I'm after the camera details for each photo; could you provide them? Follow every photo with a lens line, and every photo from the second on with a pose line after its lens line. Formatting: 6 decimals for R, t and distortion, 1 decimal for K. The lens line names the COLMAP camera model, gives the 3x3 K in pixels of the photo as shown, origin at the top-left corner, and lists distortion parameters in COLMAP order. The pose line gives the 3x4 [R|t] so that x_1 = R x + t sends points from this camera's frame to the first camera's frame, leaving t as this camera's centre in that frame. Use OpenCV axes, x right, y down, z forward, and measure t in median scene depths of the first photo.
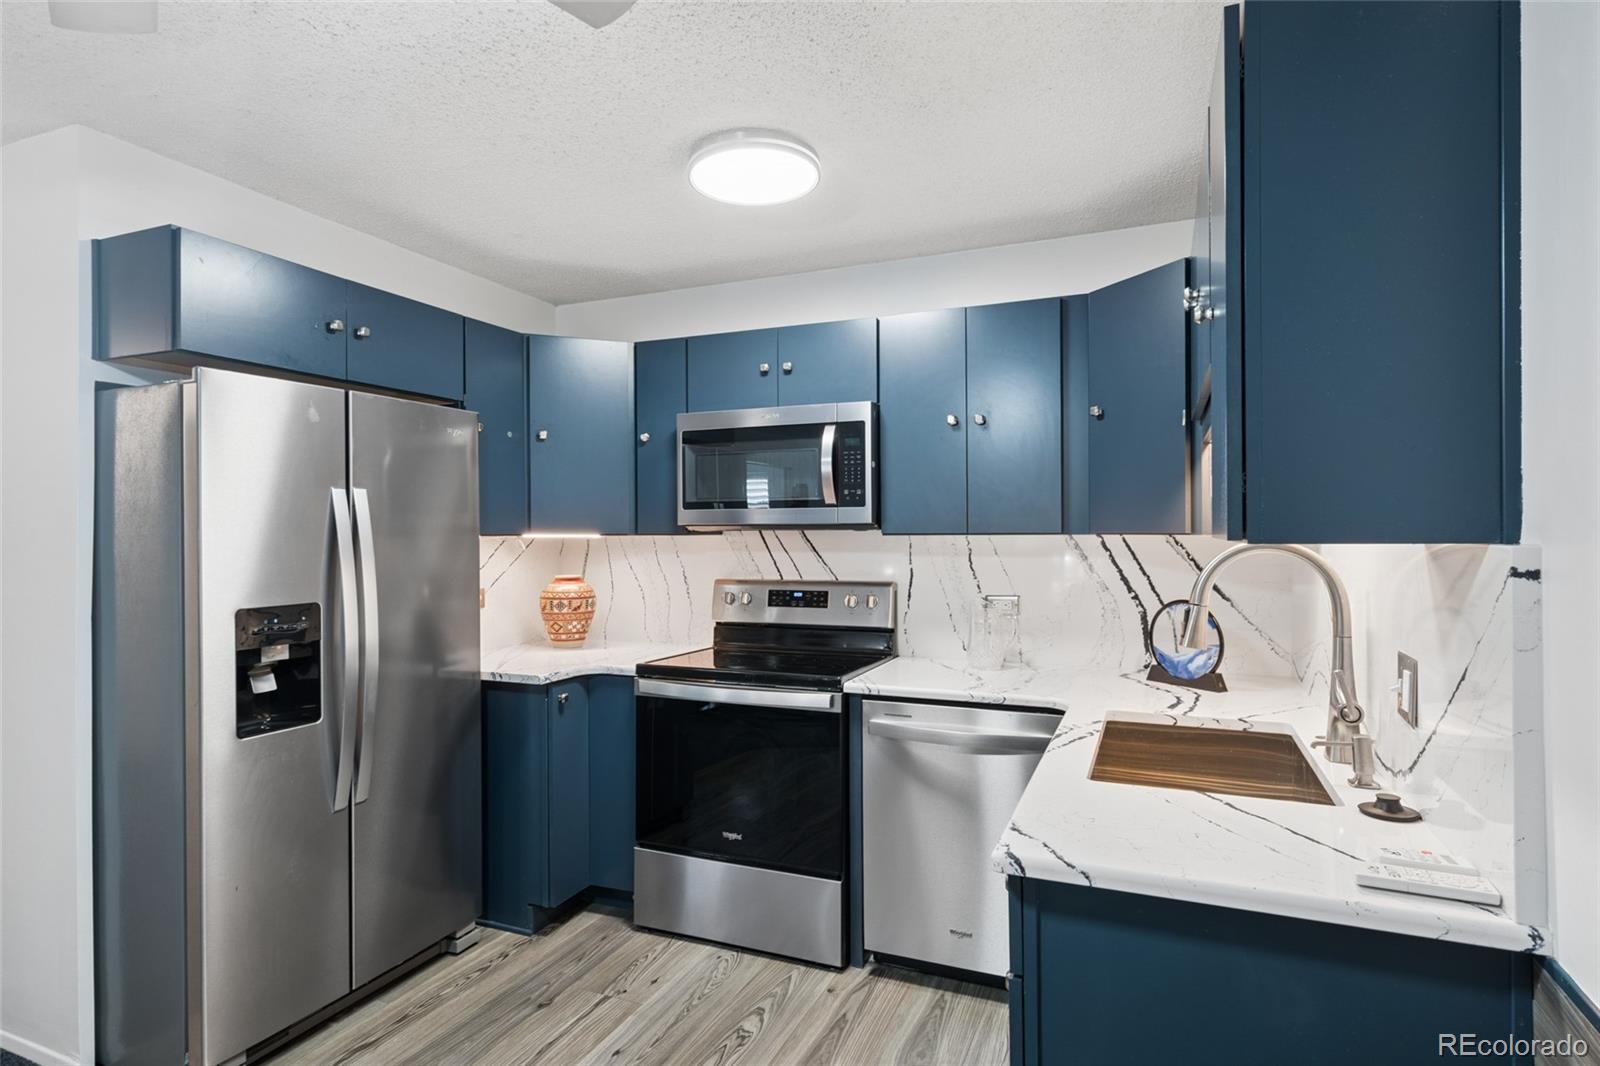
lens RADIAL K [[853.7, 0, 800.0], [0, 853.7, 533.0], [0, 0, 1]] dist [0.000644, 0.000419]
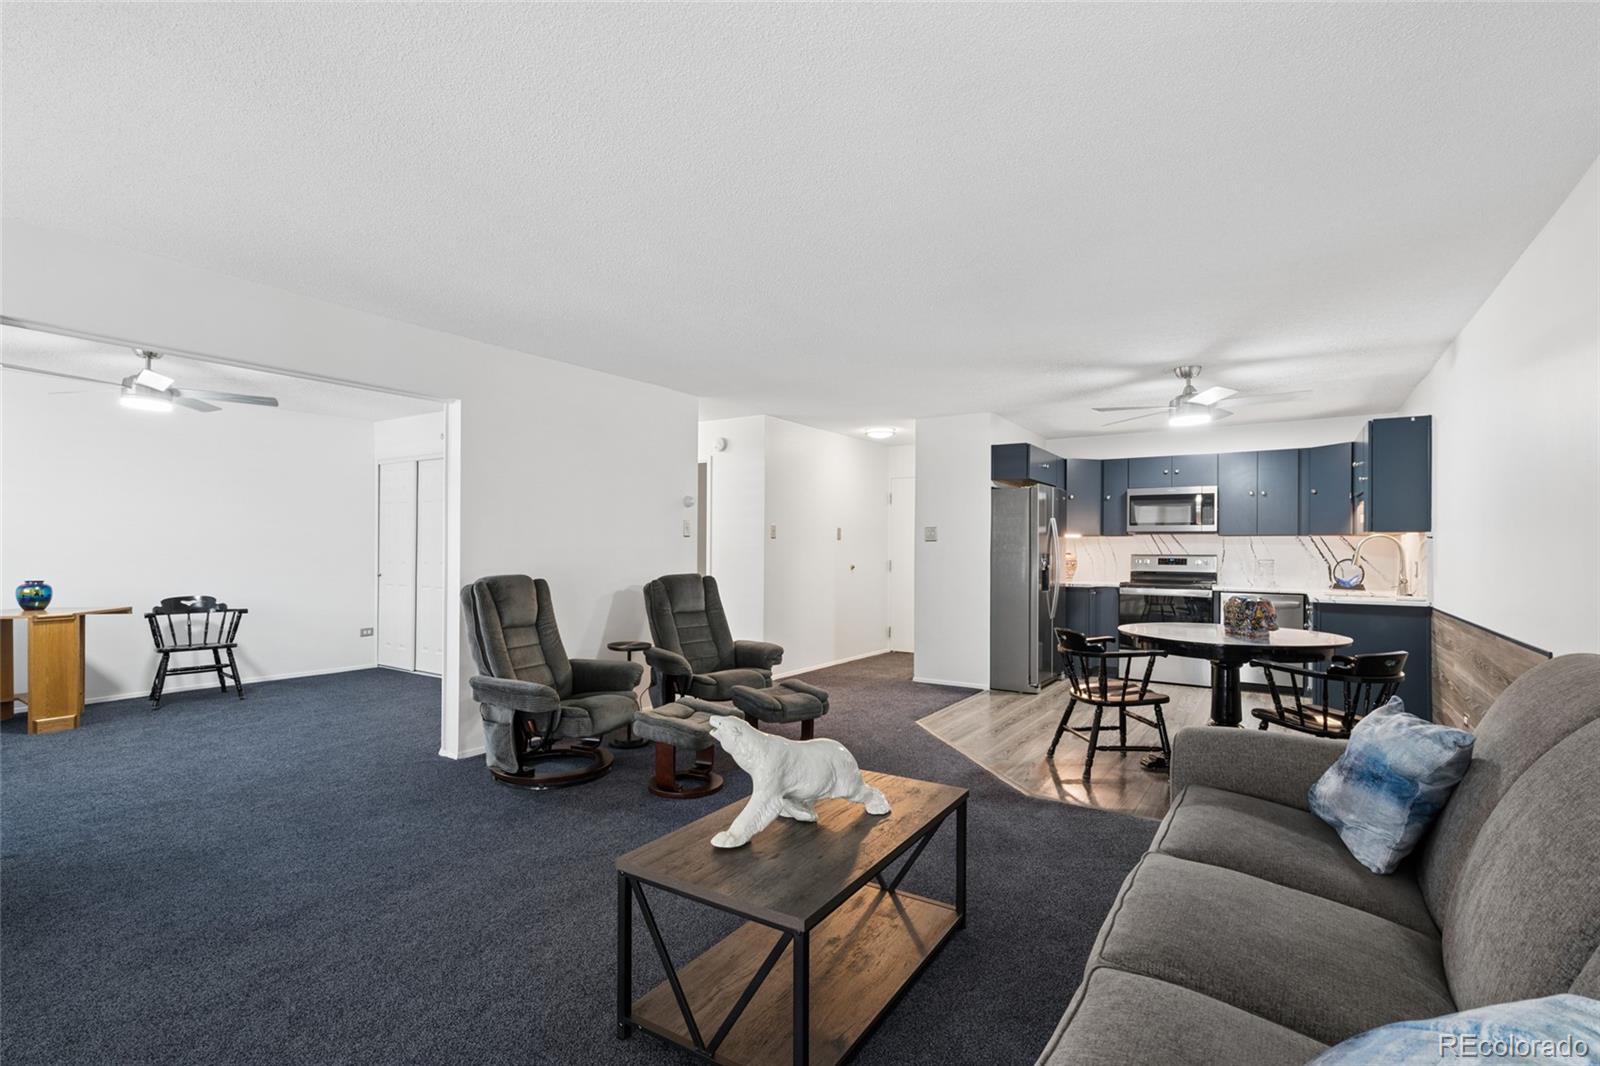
lens RADIAL K [[739.1, 0, 797.7], [0, 739.1, 543.8], [0, 0, 1]] dist [-0.000499, -0.000303]
pose [[0.983085, 0.009351, -0.182913, -0.782817], [-0.010505, 0.999931, -0.005344, 0.054269], [0.182850, 0.007176, 0.983115, -1.518214]]
